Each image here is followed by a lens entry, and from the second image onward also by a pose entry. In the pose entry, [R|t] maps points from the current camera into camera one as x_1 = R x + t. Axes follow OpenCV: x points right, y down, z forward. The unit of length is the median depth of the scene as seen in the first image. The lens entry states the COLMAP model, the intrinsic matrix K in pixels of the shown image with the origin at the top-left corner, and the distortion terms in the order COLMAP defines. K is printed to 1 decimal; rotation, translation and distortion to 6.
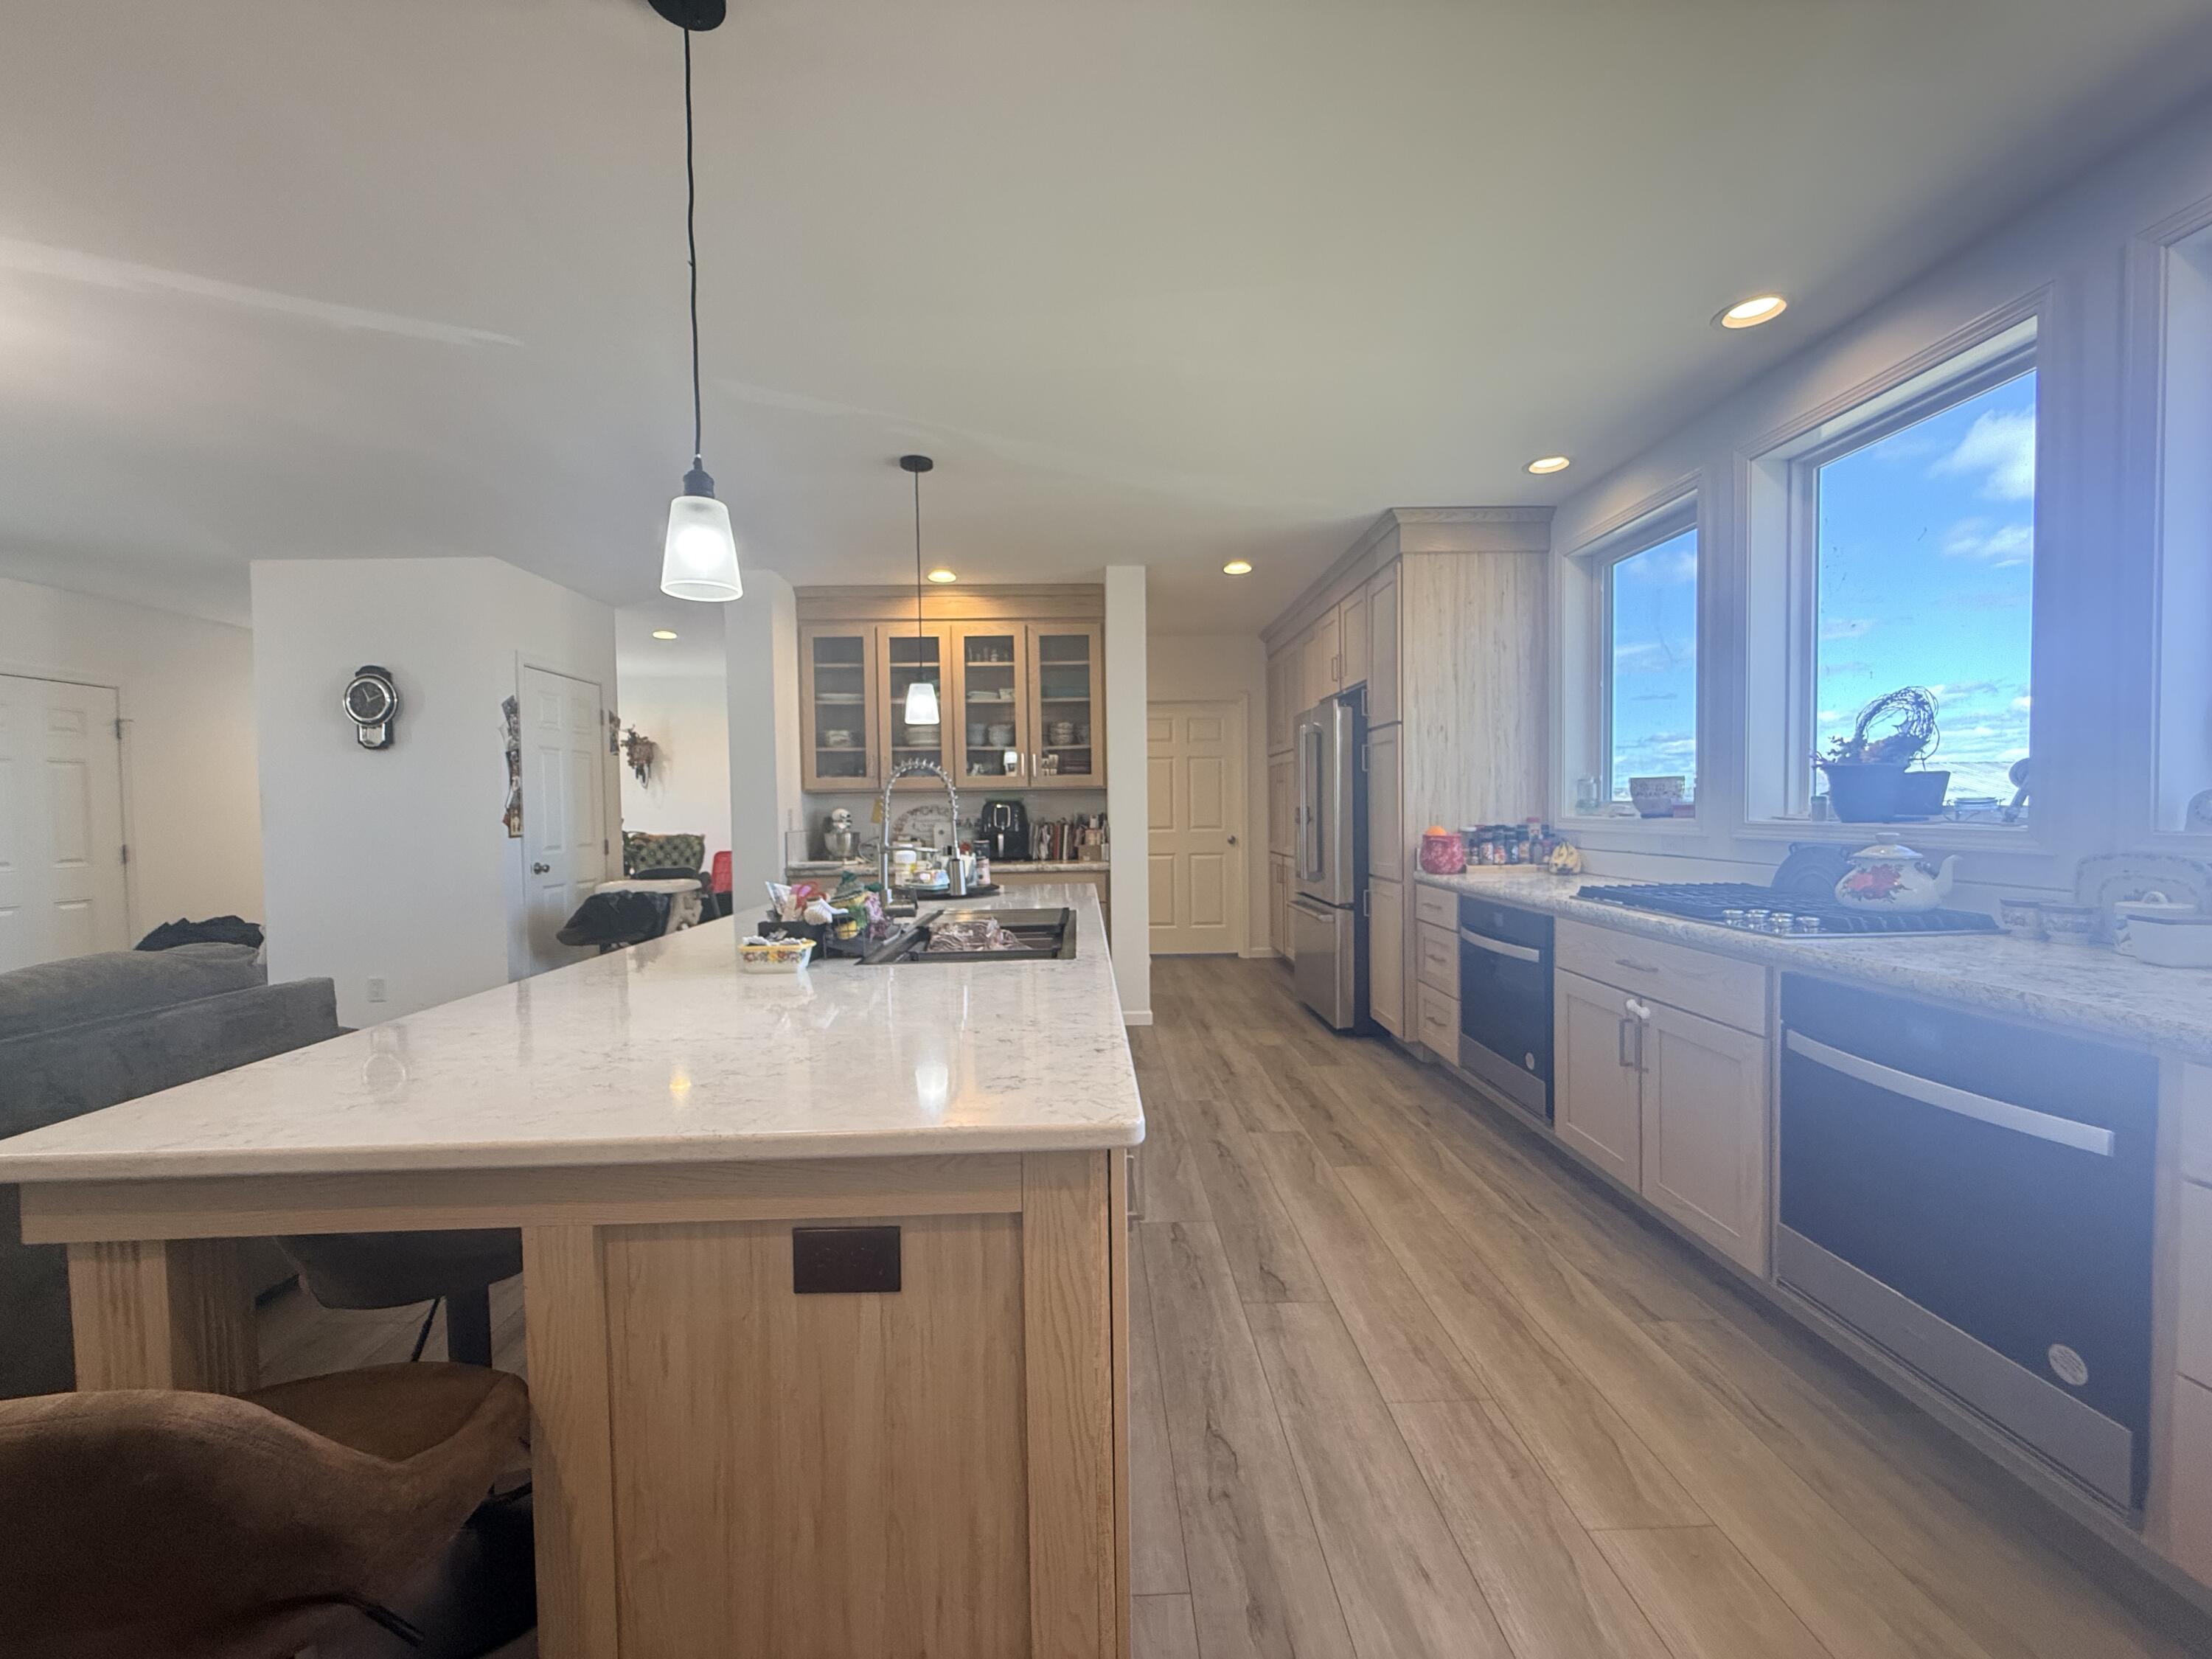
lens RADIAL K [[884.8, 0, 1102.1], [0, 884.8, 833.5], [0, 0, 1]] dist [-0.000611, -0.000045]
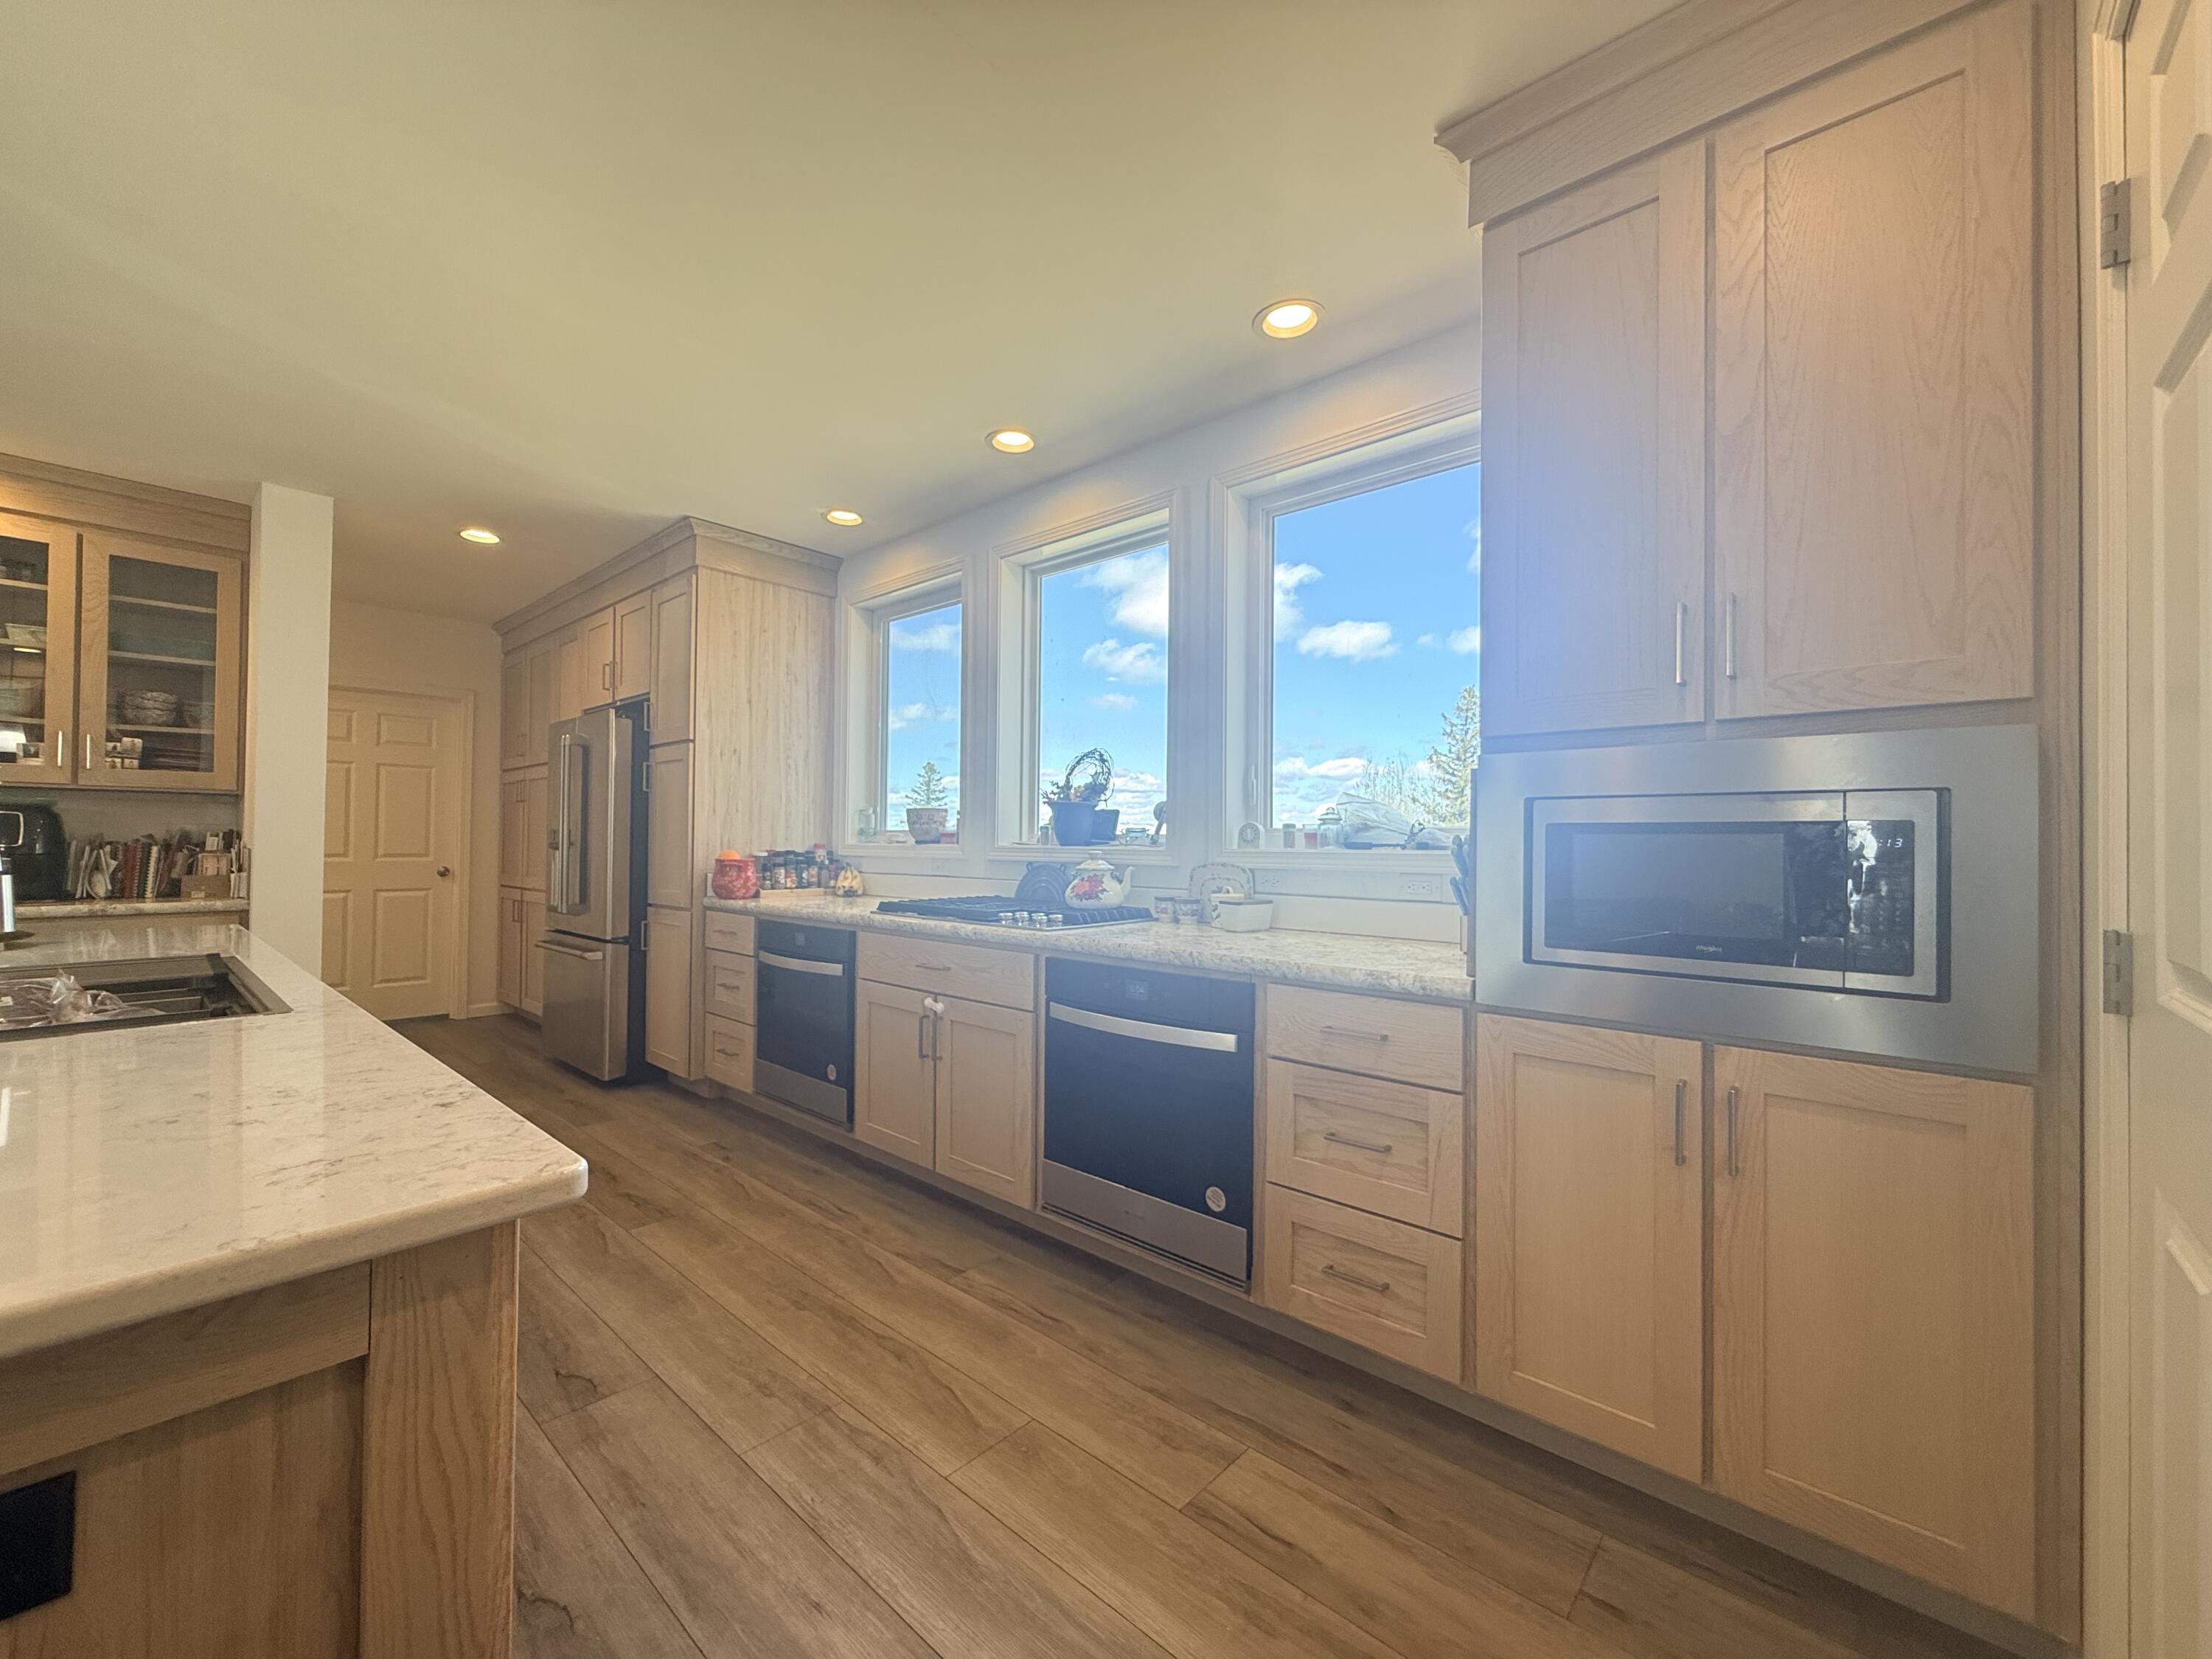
lens RADIAL K [[884.8, 0, 1102.1], [0, 884.8, 833.5], [0, 0, 1]] dist [-0.000611, -0.000045]
pose [[0.684929, 0.030588, 0.727968, -0.071341], [0.002688, 0.999006, -0.044505, 0.025006], [-0.728605, 0.032439, 0.684166, 0.048474]]
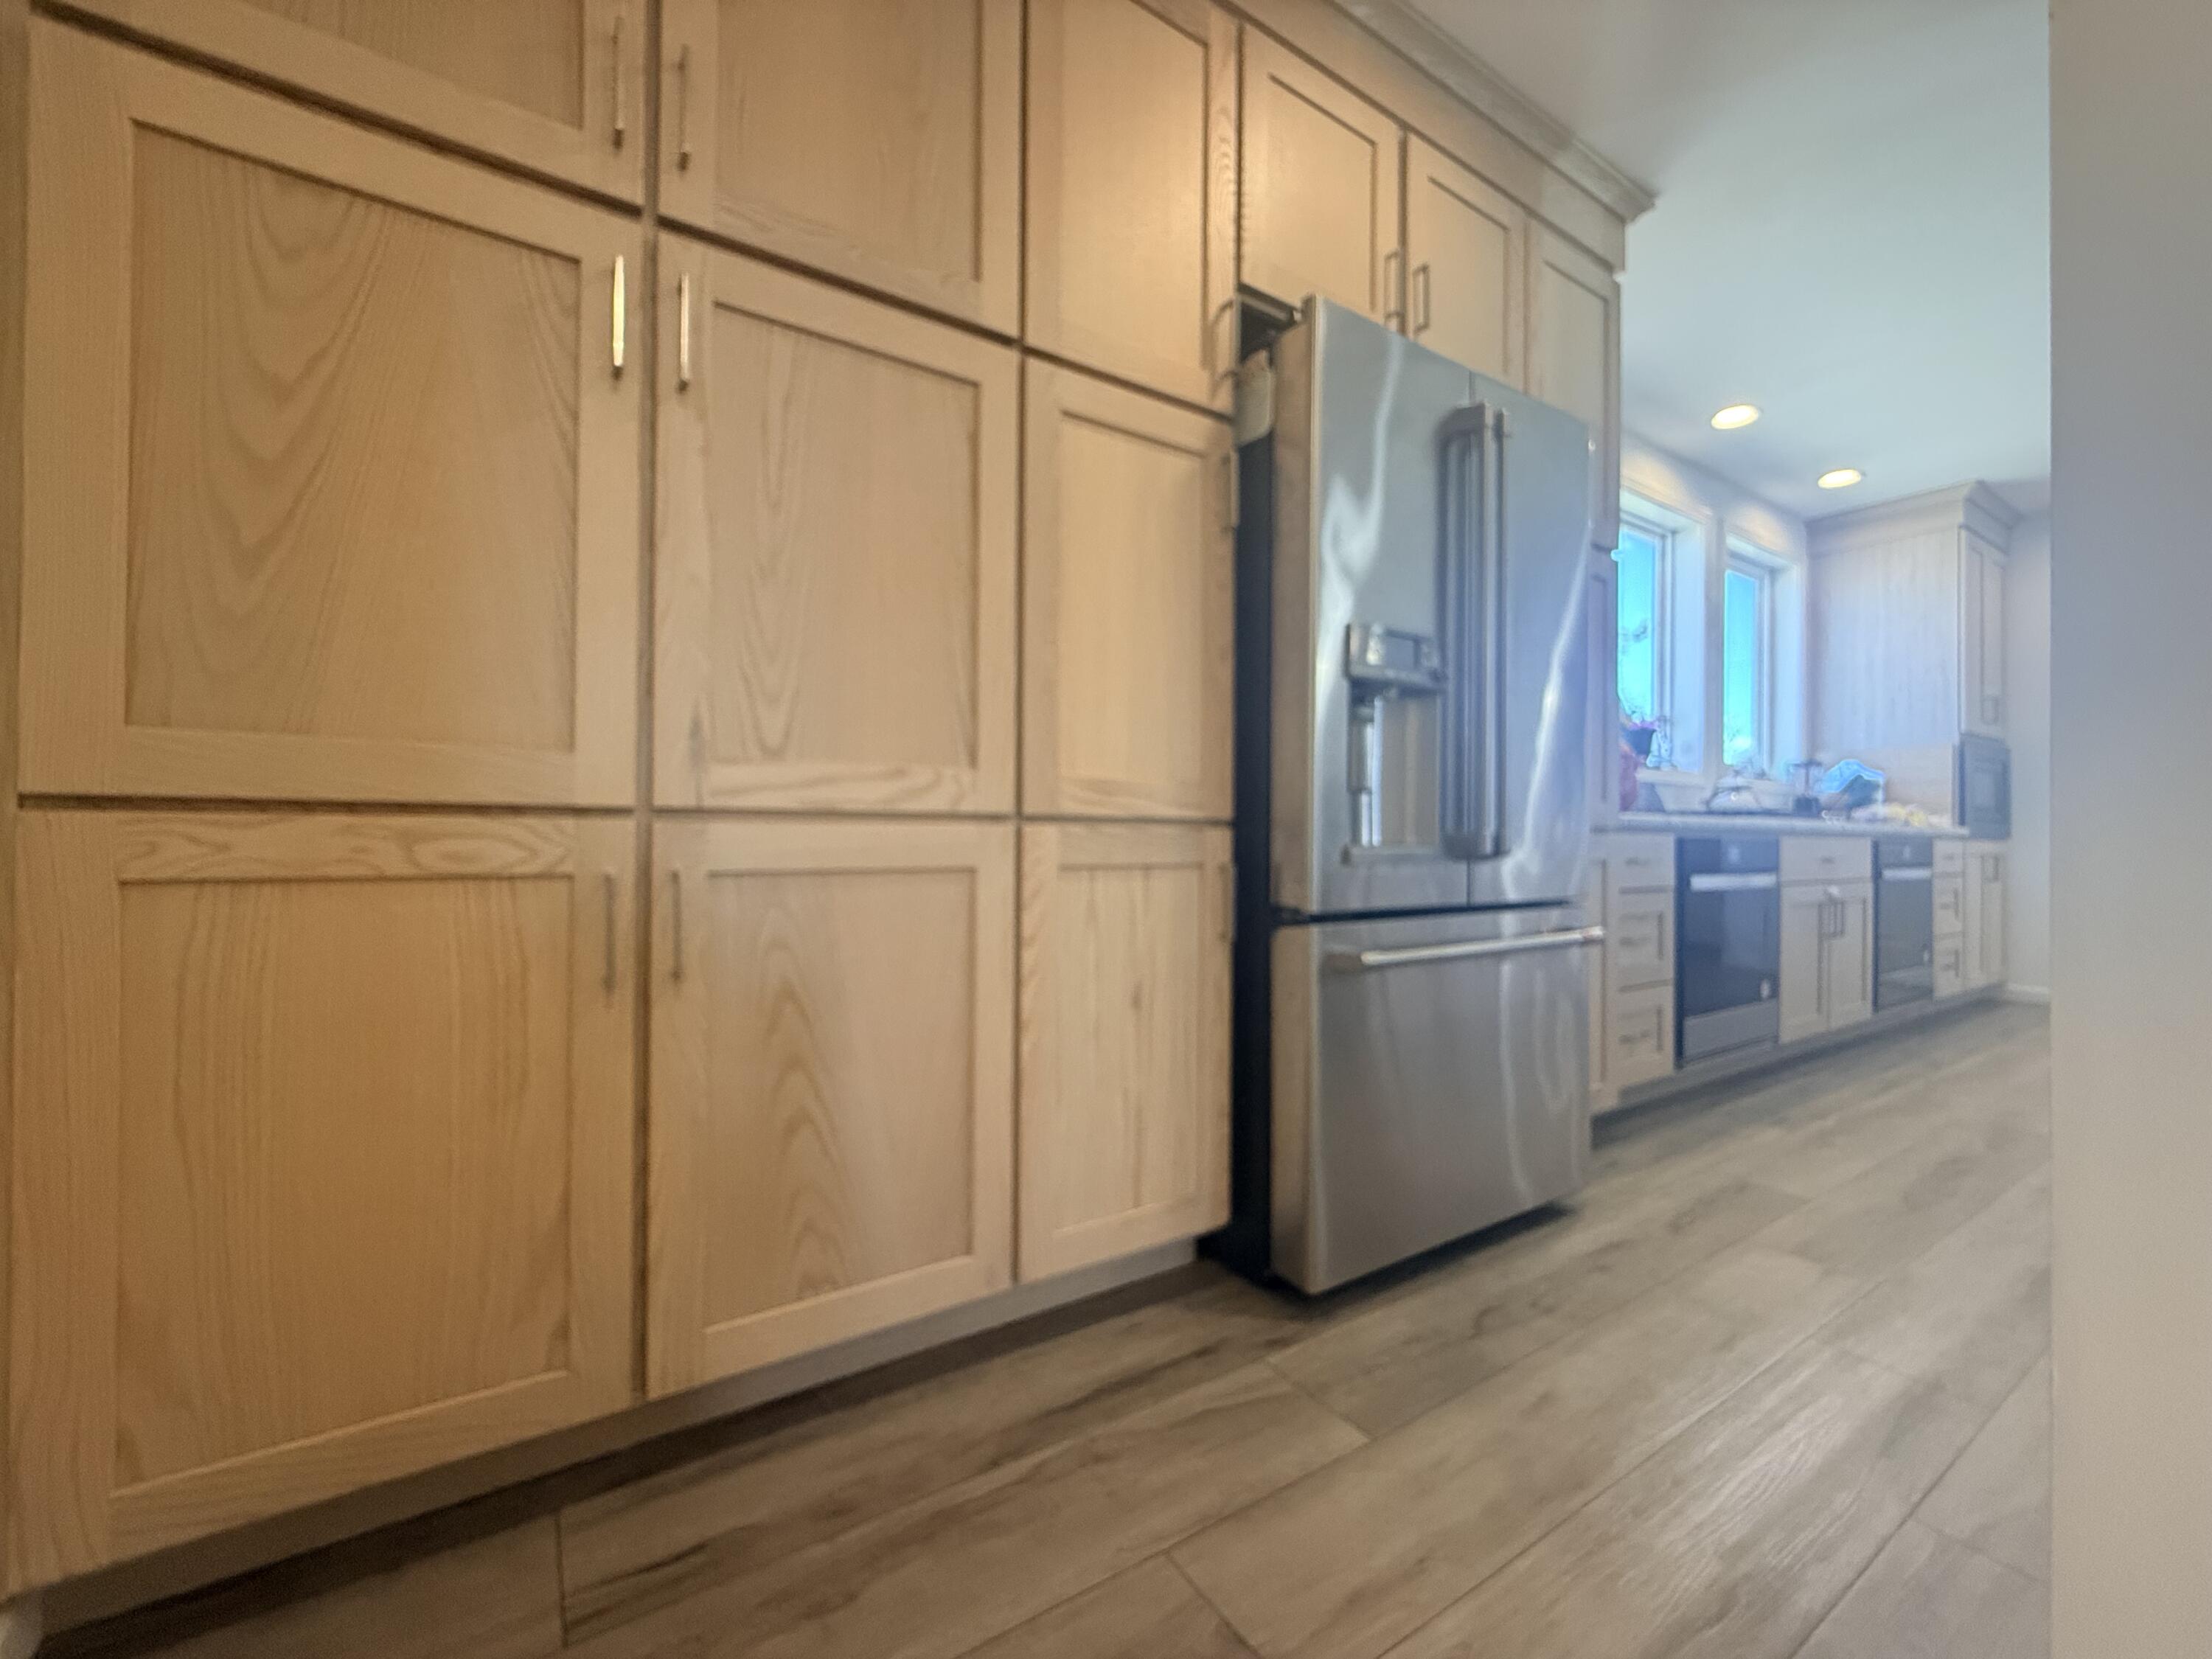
lens RADIAL K [[899.6, 0, 1106.0], [0, 899.6, 829.5], [0, 0, 1]] dist [0.001504, 0.000281]
pose [[-0.533334, 0.020605, 0.845654, 0.025736], [0.028105, 0.999583, -0.006631, 0.071339], [-0.845438, 0.020231, -0.533690, 2.332853]]
